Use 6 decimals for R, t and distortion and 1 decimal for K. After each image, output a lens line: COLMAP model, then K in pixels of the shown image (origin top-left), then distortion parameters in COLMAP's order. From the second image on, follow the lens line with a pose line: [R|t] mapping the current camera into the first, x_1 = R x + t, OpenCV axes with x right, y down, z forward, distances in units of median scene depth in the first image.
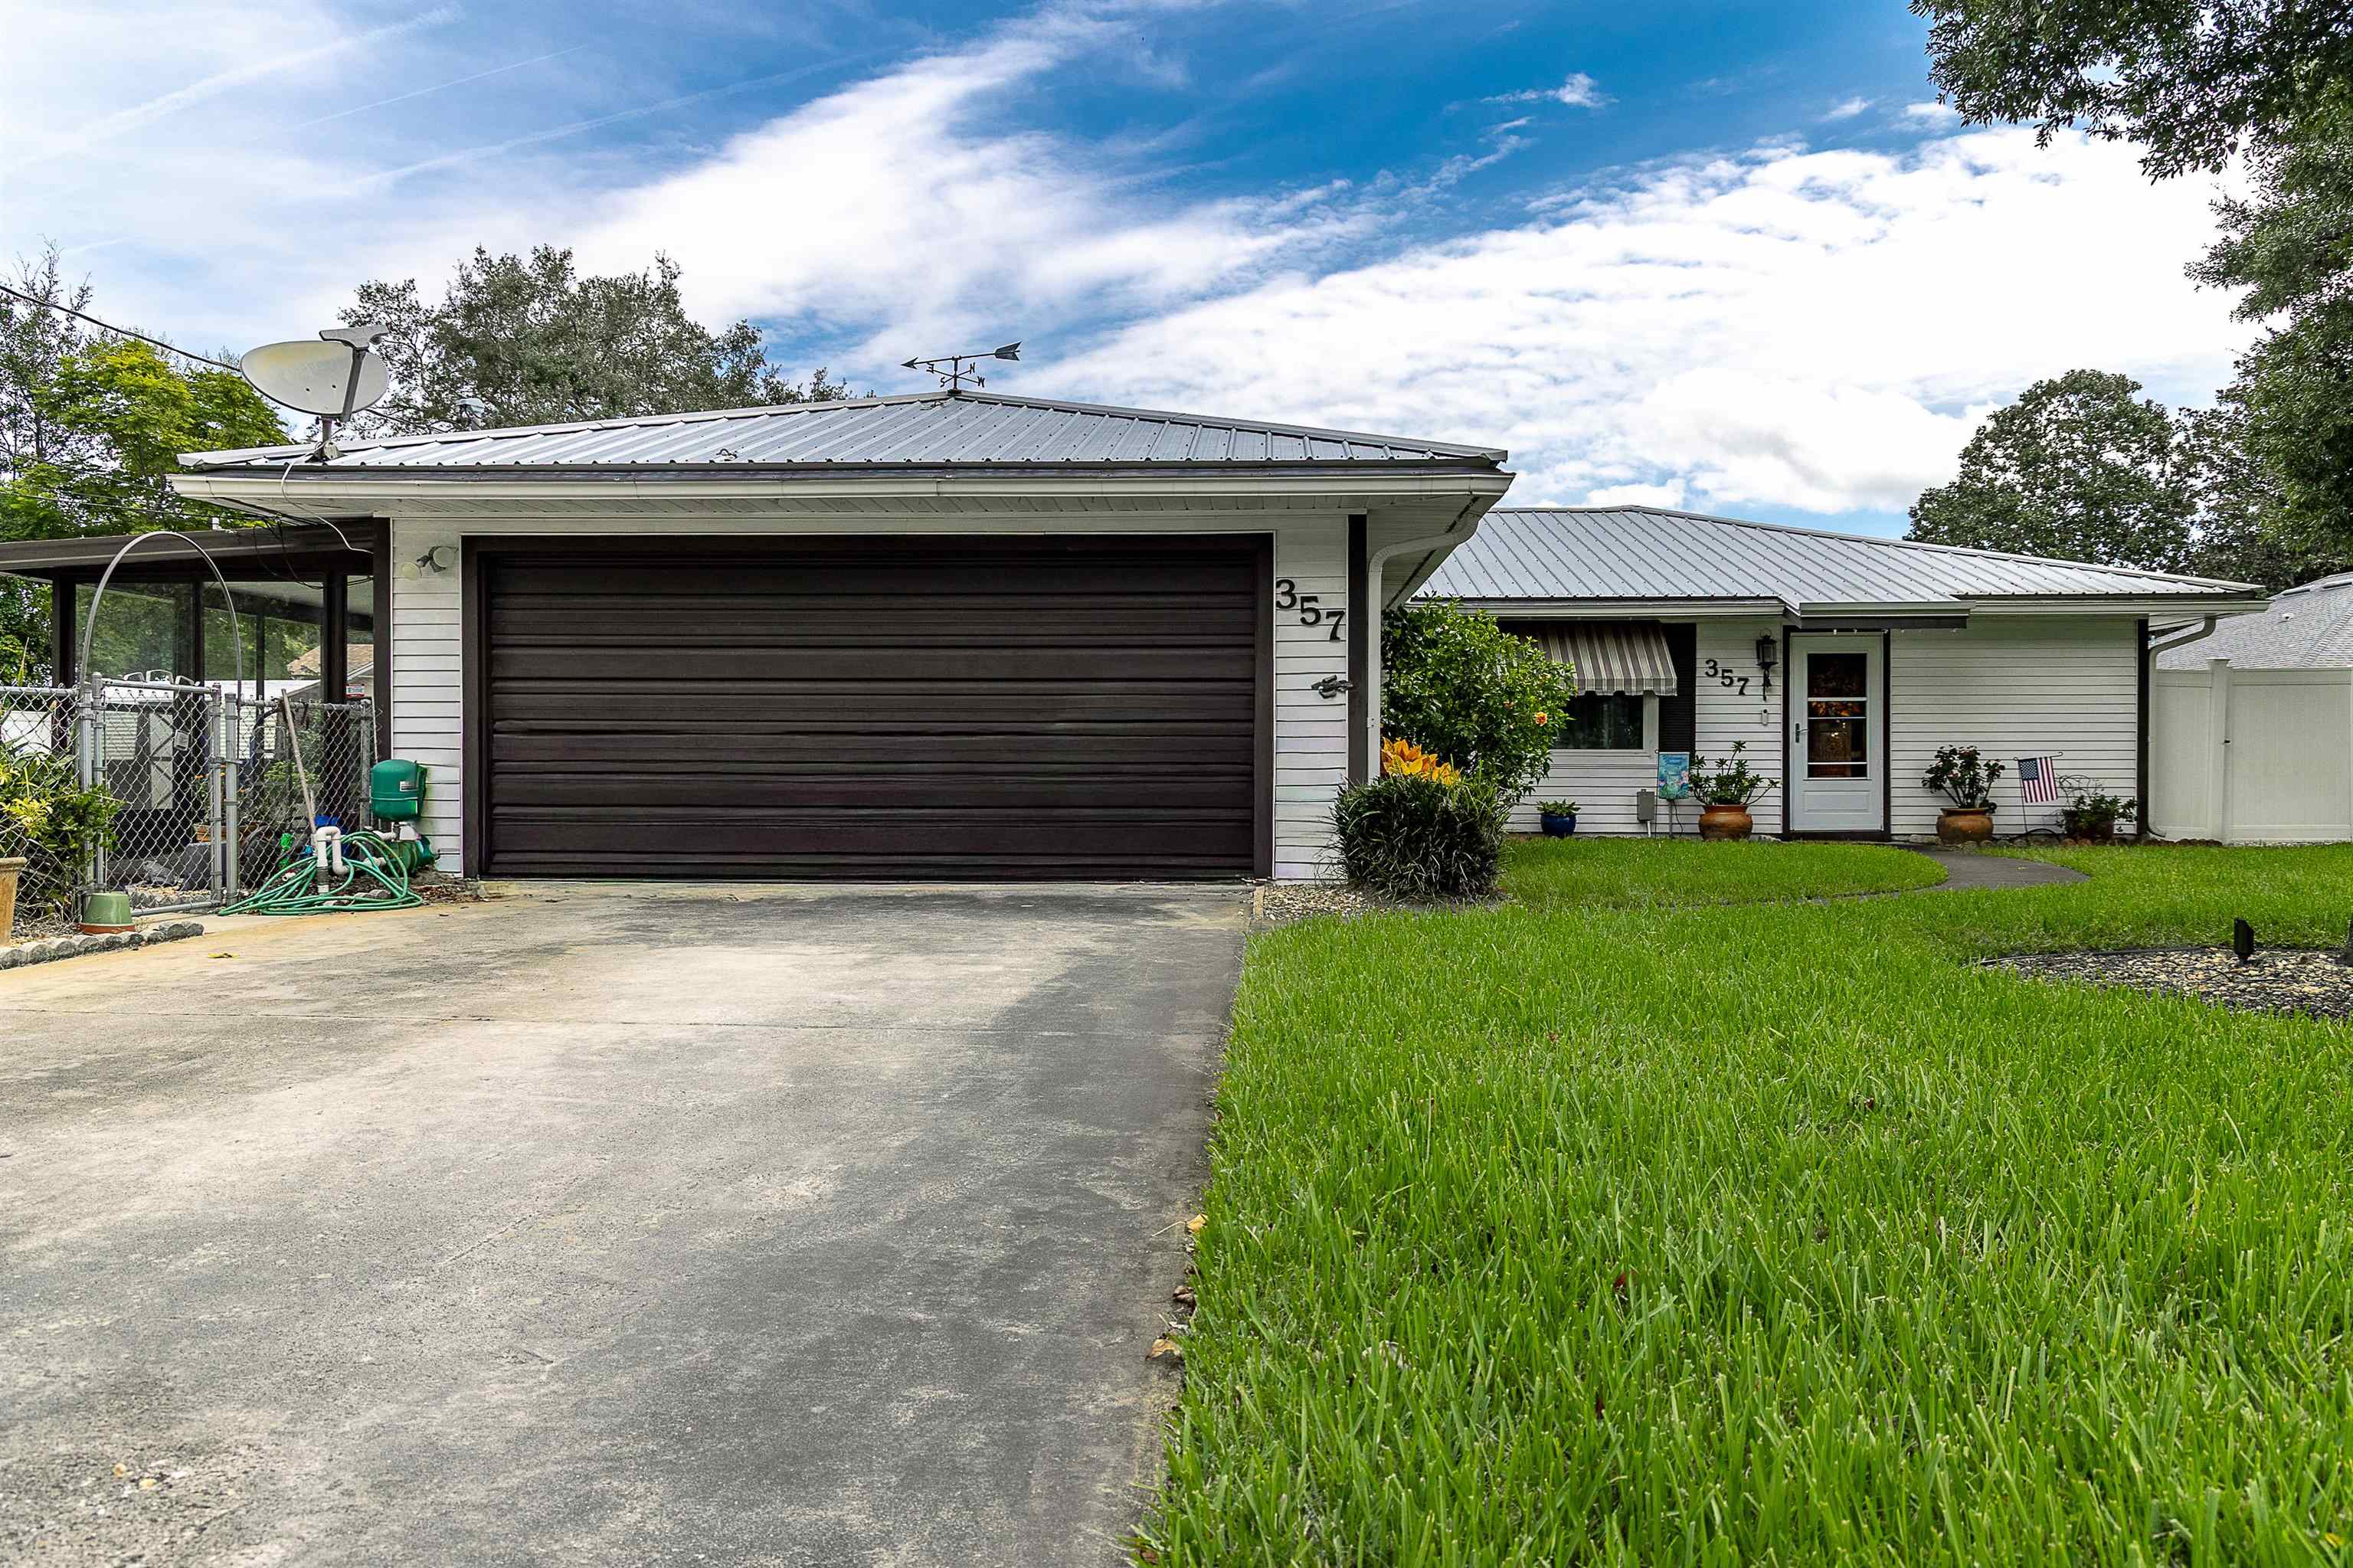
lens RADIAL K [[1606.6, 0, 1176.5], [0, 1606.6, 784.0], [0, 0, 1]] dist [0.001736, -0.000837]
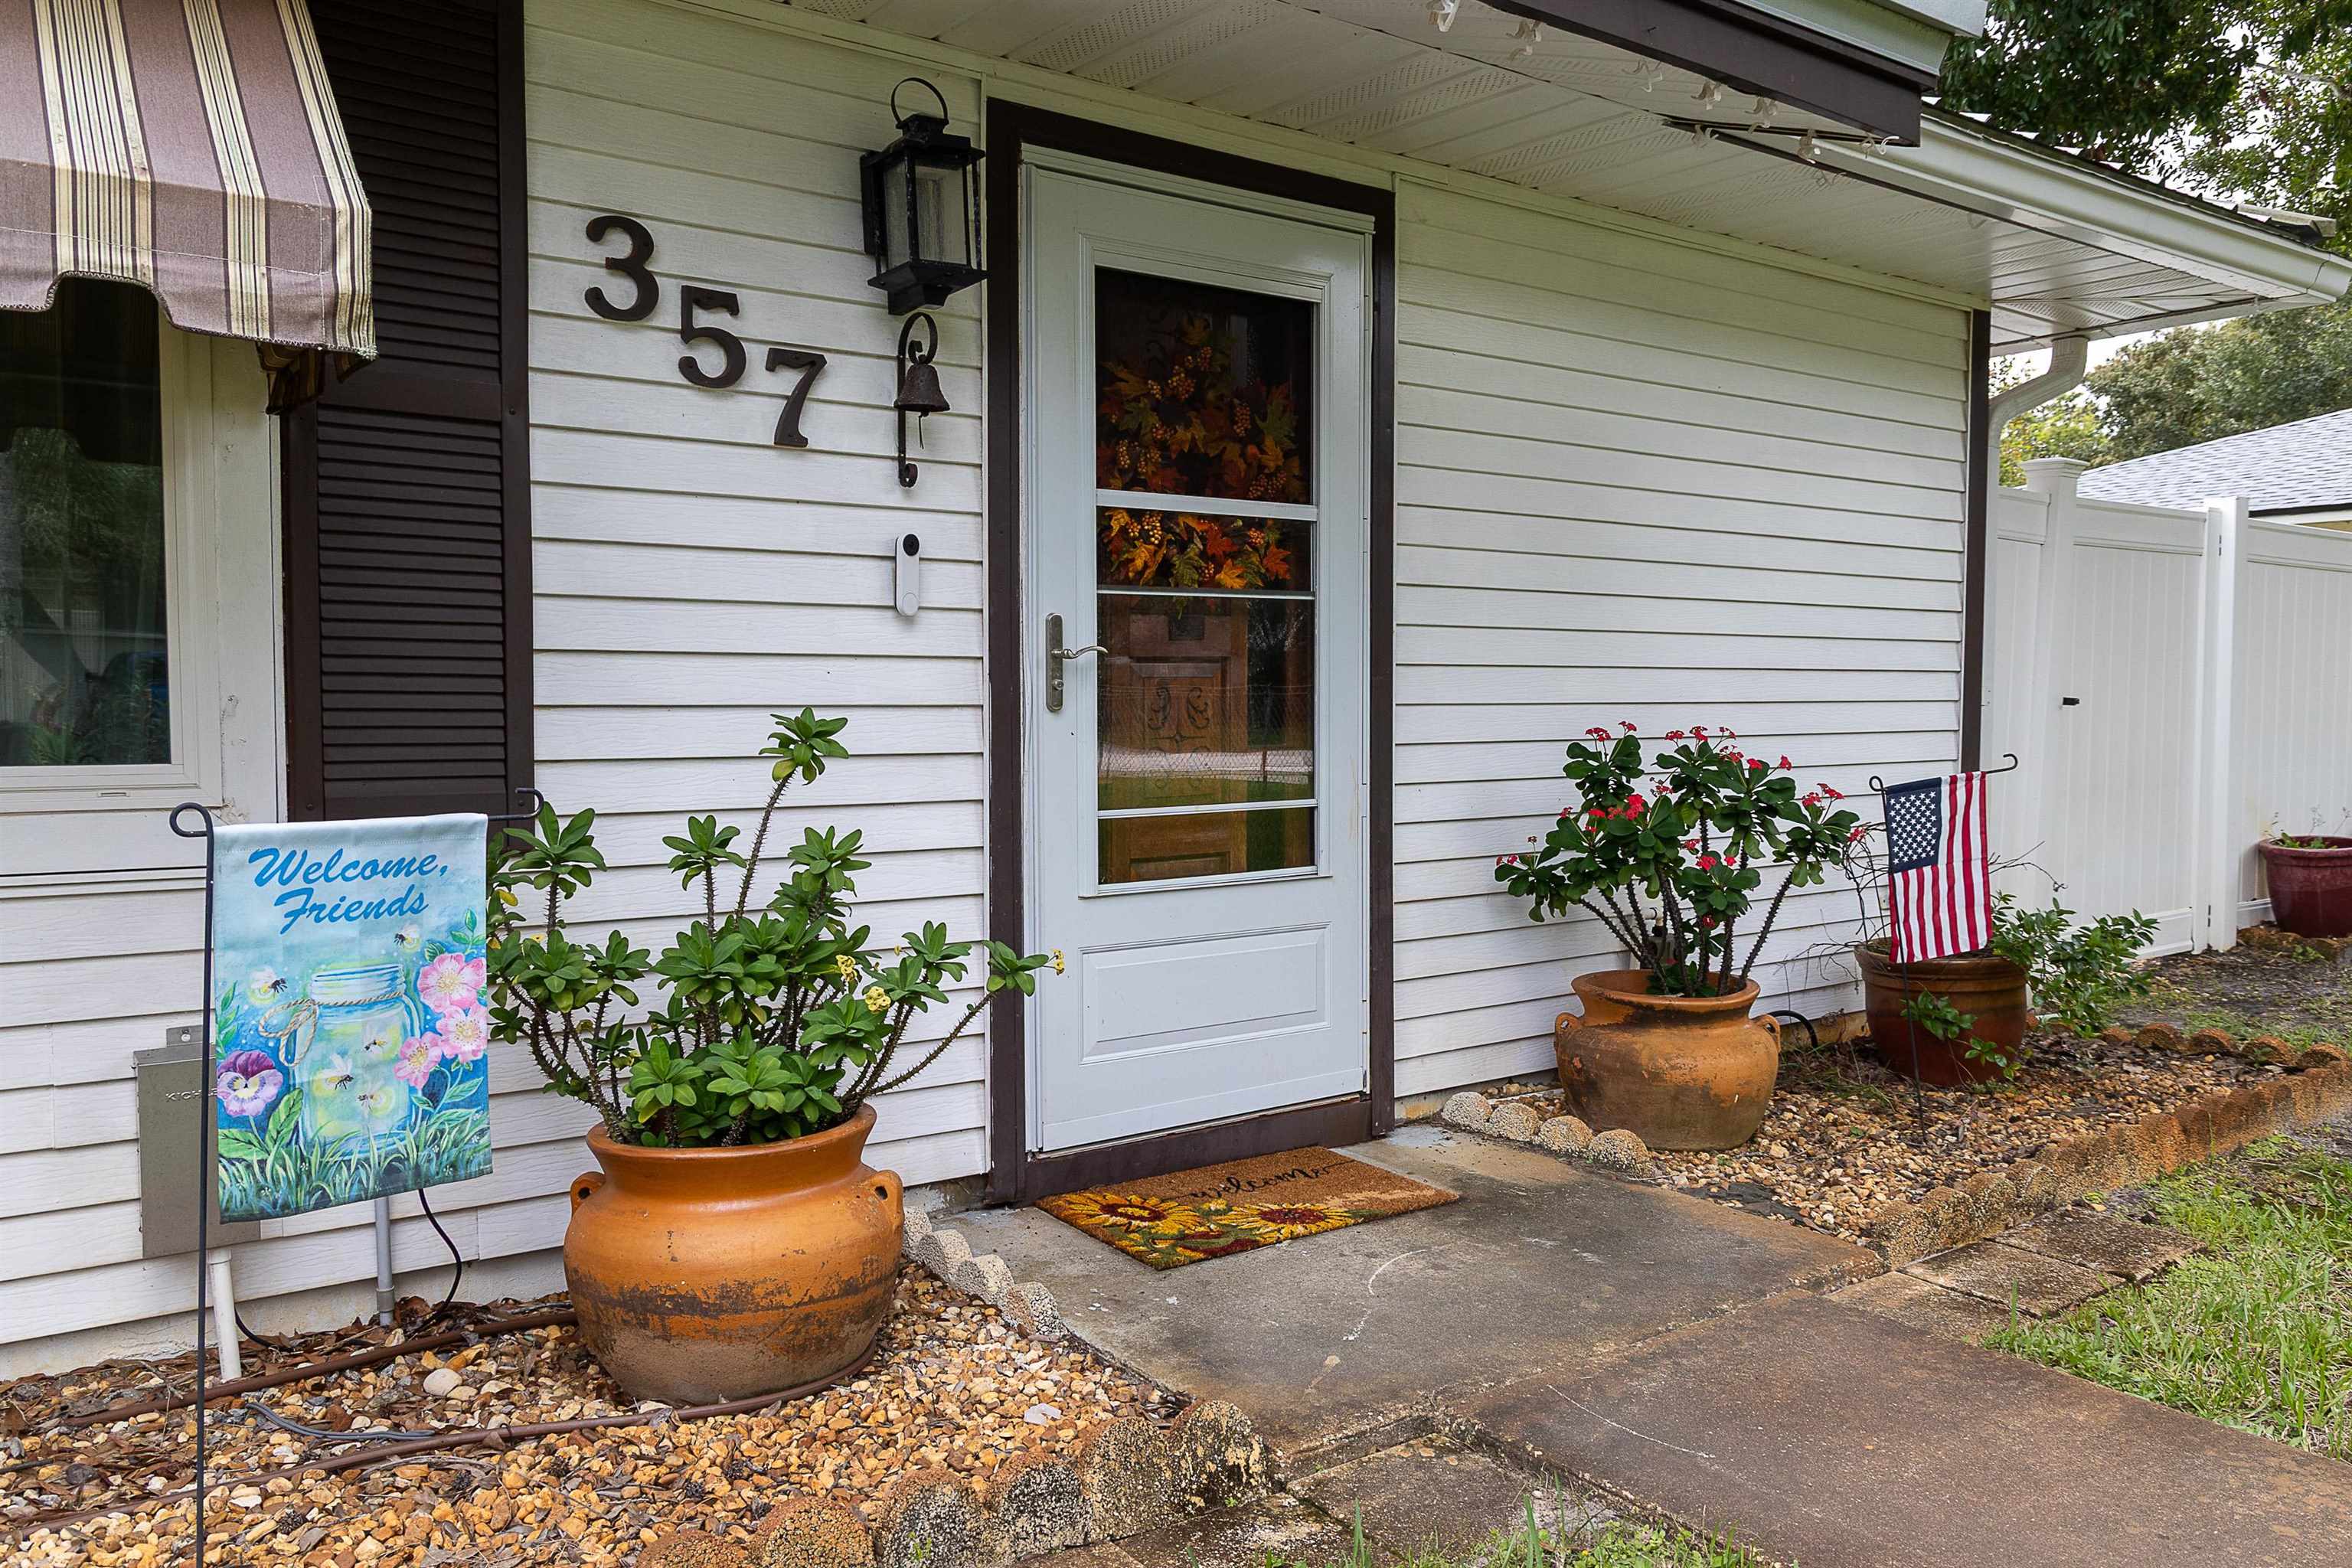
lens RADIAL K [[1725.1, 0, 1176.0], [0, 1725.1, 784.0], [0, 0, 1]] dist [0.023862, 0.001532]
pose [[0.782015, -0.034160, 0.622323, 0.265928], [0.004919, 0.998804, 0.048645, -0.027279], [-0.623240, -0.034979, 0.781248, 0.826472]]
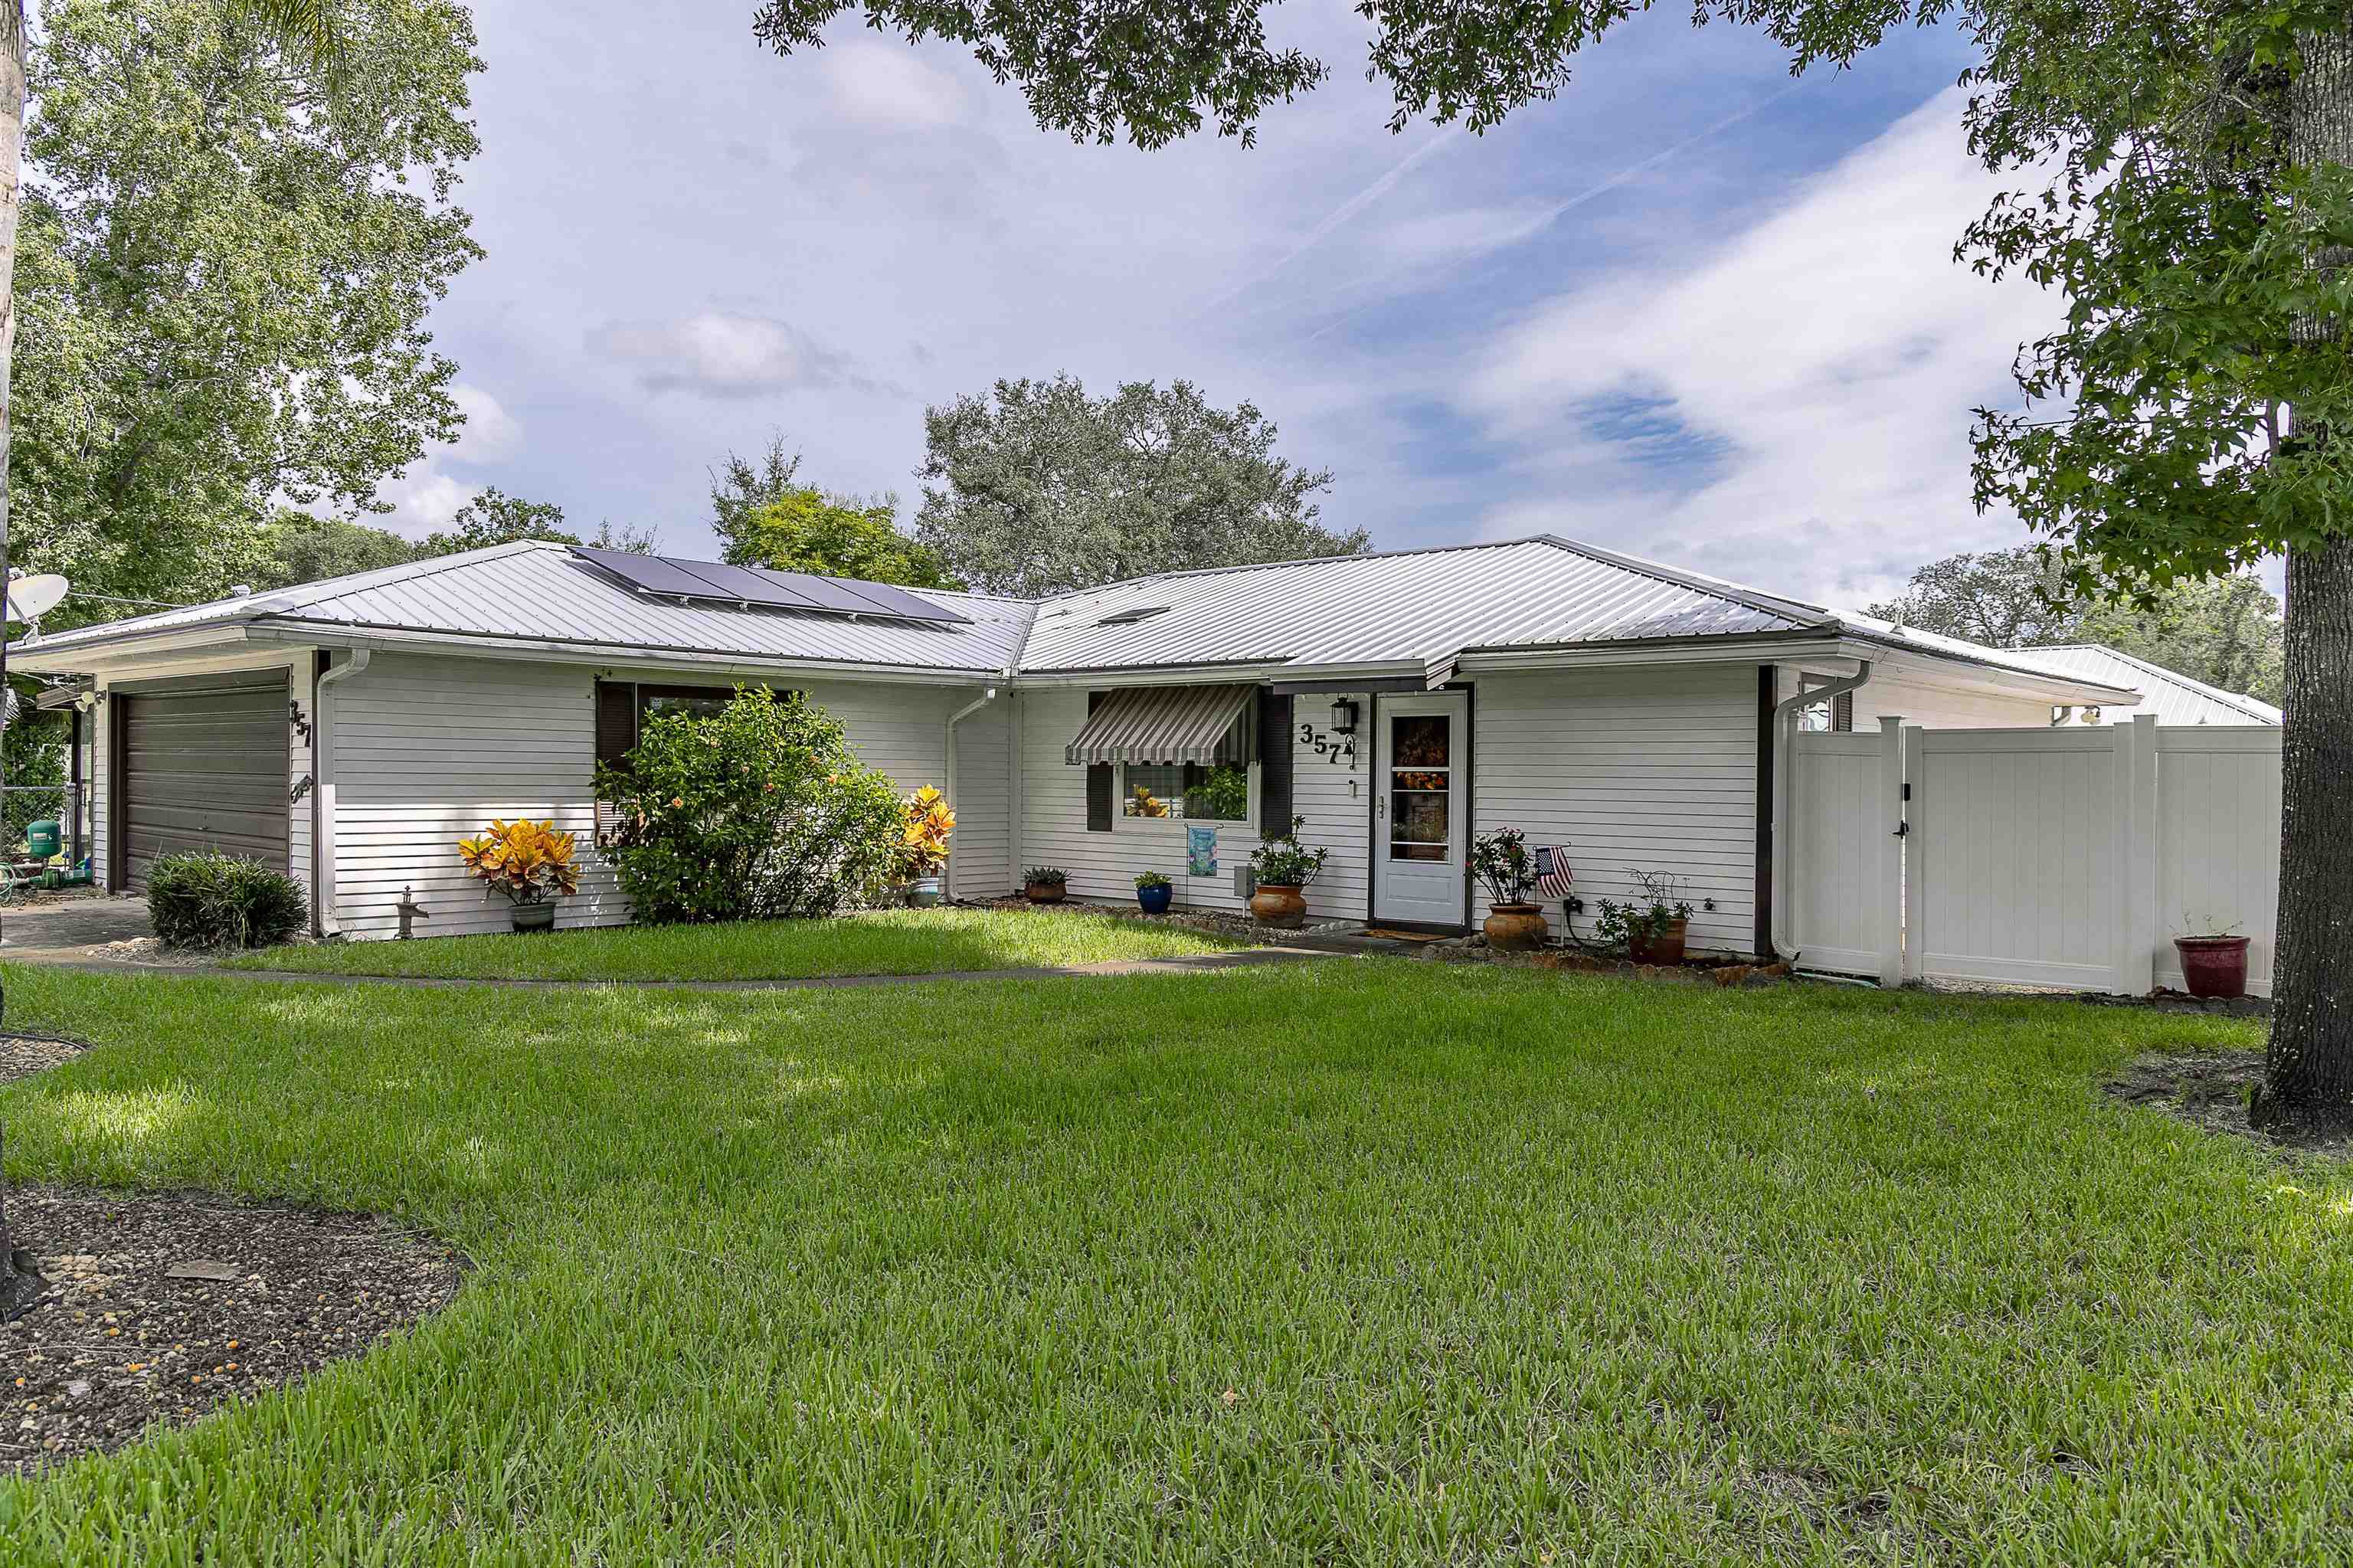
lens RADIAL K [[1606.6, 0, 1176.5], [0, 1606.6, 784.0], [0, 0, 1]] dist [0.001736, -0.000837]
pose [[0.779403, 0.013442, -0.626379, 0.851246], [-0.019054, 0.999816, -0.002252, -0.040568], [0.626233, 0.013690, 0.779515, 0.246817]]
